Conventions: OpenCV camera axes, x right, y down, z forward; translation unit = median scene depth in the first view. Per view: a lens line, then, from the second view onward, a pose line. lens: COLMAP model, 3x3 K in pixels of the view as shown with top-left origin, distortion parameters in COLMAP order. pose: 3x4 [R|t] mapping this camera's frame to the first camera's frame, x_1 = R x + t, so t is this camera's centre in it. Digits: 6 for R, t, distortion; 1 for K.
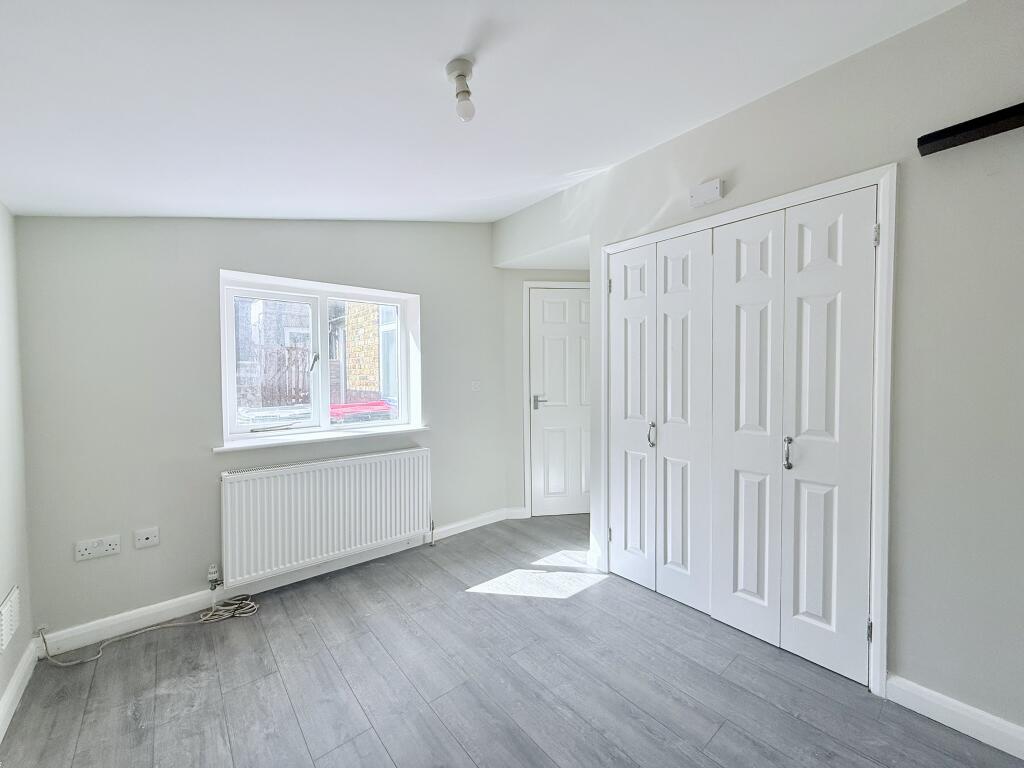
lens RADIAL K [[406.9, 0, 507.8], [0, 406.9, 380.6], [0, 0, 1]] dist [-0.001614, -0.000067]
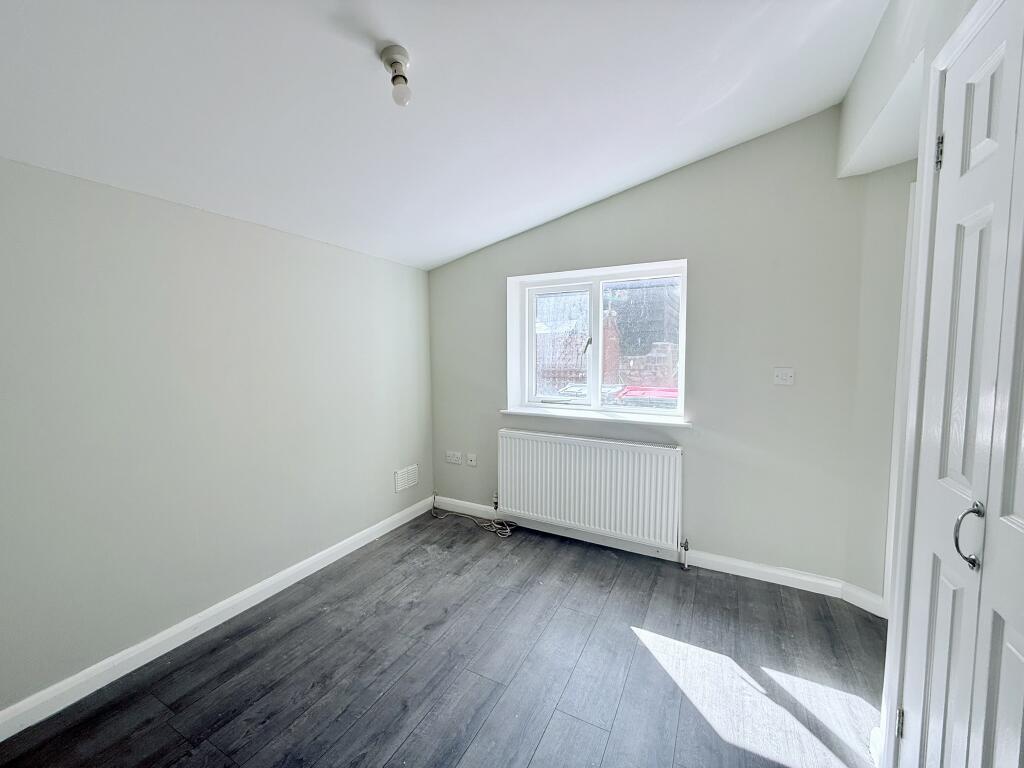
lens RADIAL K [[406.9, 0, 505.6], [0, 406.9, 379.0], [0, 0, 1]] dist [-0.001614, -0.000067]
pose [[0.365947, 0.062036, -0.928566, 0.536463], [-0.013603, 0.998026, 0.061316, -0.023021], [0.930536, -0.009807, 0.366068, 0.484028]]
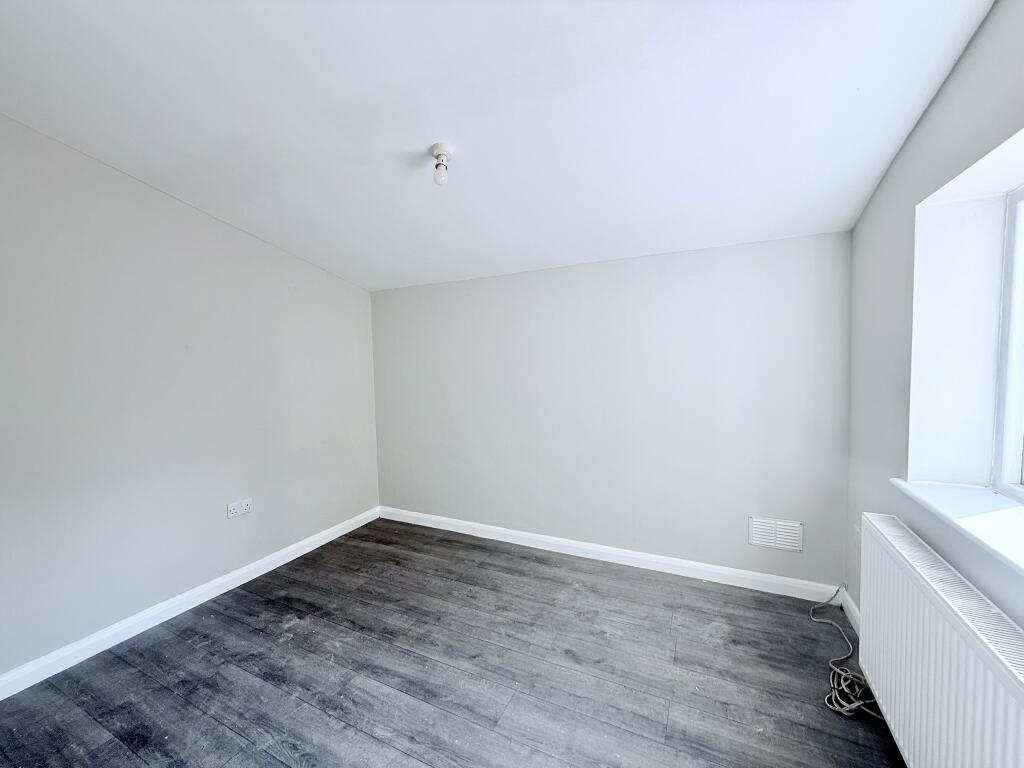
lens RADIAL K [[406.9, 0, 507.7], [0, 406.9, 384.5], [0, 0, 1]] dist [-0.001614, -0.000067]
pose [[-0.916990, 0.048035, -0.396007, 0.138727], [0.018512, 0.996778, 0.078041, -0.054530], [0.398480, 0.064232, -0.914925, 1.290481]]
